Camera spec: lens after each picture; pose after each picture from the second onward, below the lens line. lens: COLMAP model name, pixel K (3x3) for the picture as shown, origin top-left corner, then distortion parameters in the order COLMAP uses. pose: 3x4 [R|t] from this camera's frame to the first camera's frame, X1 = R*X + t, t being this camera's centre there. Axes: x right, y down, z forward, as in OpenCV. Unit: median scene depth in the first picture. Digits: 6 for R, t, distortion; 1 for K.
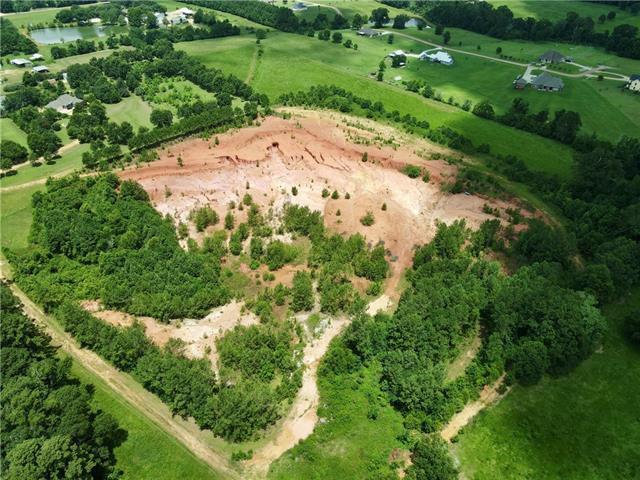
lens RADIAL K [[470.6, 0, 315.8], [0, 470.6, 240.7], [0, 0, 1]] dist [0.008900, 0.006662]
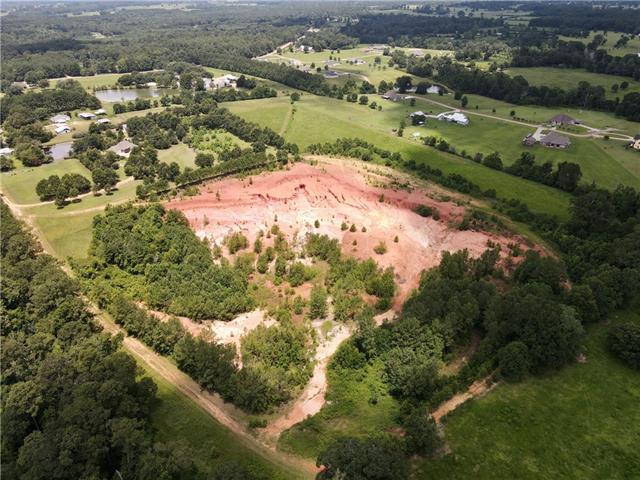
lens RADIAL K [[470.6, 0, 315.8], [0, 470.6, 240.7], [0, 0, 1]] dist [0.008900, 0.006662]
pose [[0.997566, 0.032469, -0.061715, 0.023667], [-0.040187, 0.990927, -0.128252, 0.080773], [0.056991, 0.130419, 0.989820, -0.111009]]
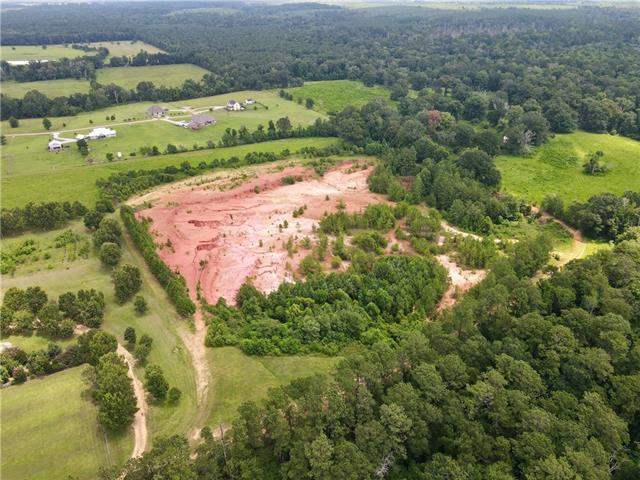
lens RADIAL K [[470.6, 0, 315.8], [0, 470.6, 240.7], [0, 0, 1]] dist [0.008900, 0.006662]
pose [[0.251866, -0.457363, 0.852867, -1.029278], [0.583609, 0.774780, 0.243138, -0.314191], [-0.771987, 0.436502, 0.462062, 0.453732]]
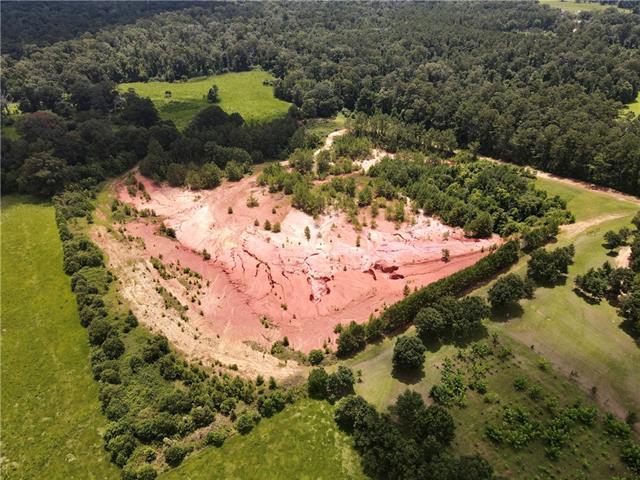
lens RADIAL K [[470.6, 0, 315.8], [0, 470.6, 240.7], [0, 0, 1]] dist [0.008900, 0.006662]
pose [[-0.982566, -0.086568, 0.164532, -0.222495], [0.123159, 0.359872, 0.924837, -0.992006], [-0.139272, 0.928977, -0.342936, 1.373866]]
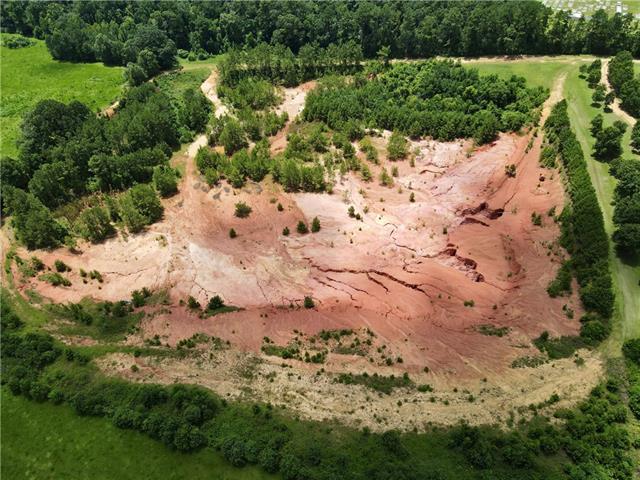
lens RADIAL K [[470.6, 0, 315.8], [0, 470.6, 240.7], [0, 0, 1]] dist [0.008900, 0.006662]
pose [[-0.852199, 0.378958, -0.360759, 0.305779], [-0.290047, 0.231695, 0.928542, -0.806565], [0.435465, 0.895940, -0.087534, 1.113312]]
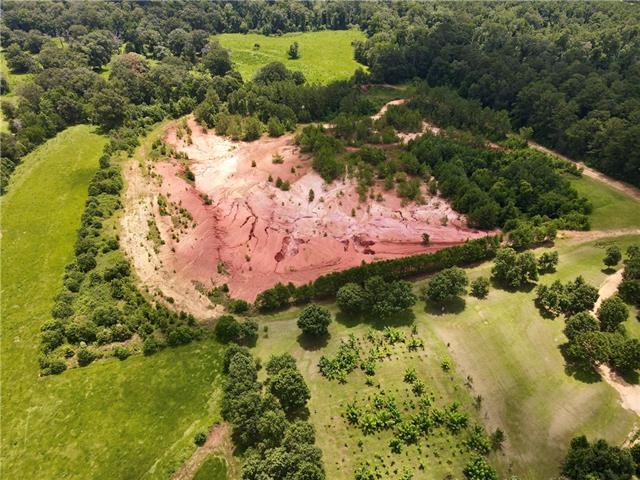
lens RADIAL K [[470.6, 0, 315.8], [0, 470.6, 240.7], [0, 0, 1]] dist [0.008900, 0.006662]
pose [[-0.881696, -0.269836, 0.387040, -0.459059], [0.293314, 0.329061, 0.897600, -0.956470], [-0.369565, 0.904935, -0.210985, 1.319612]]
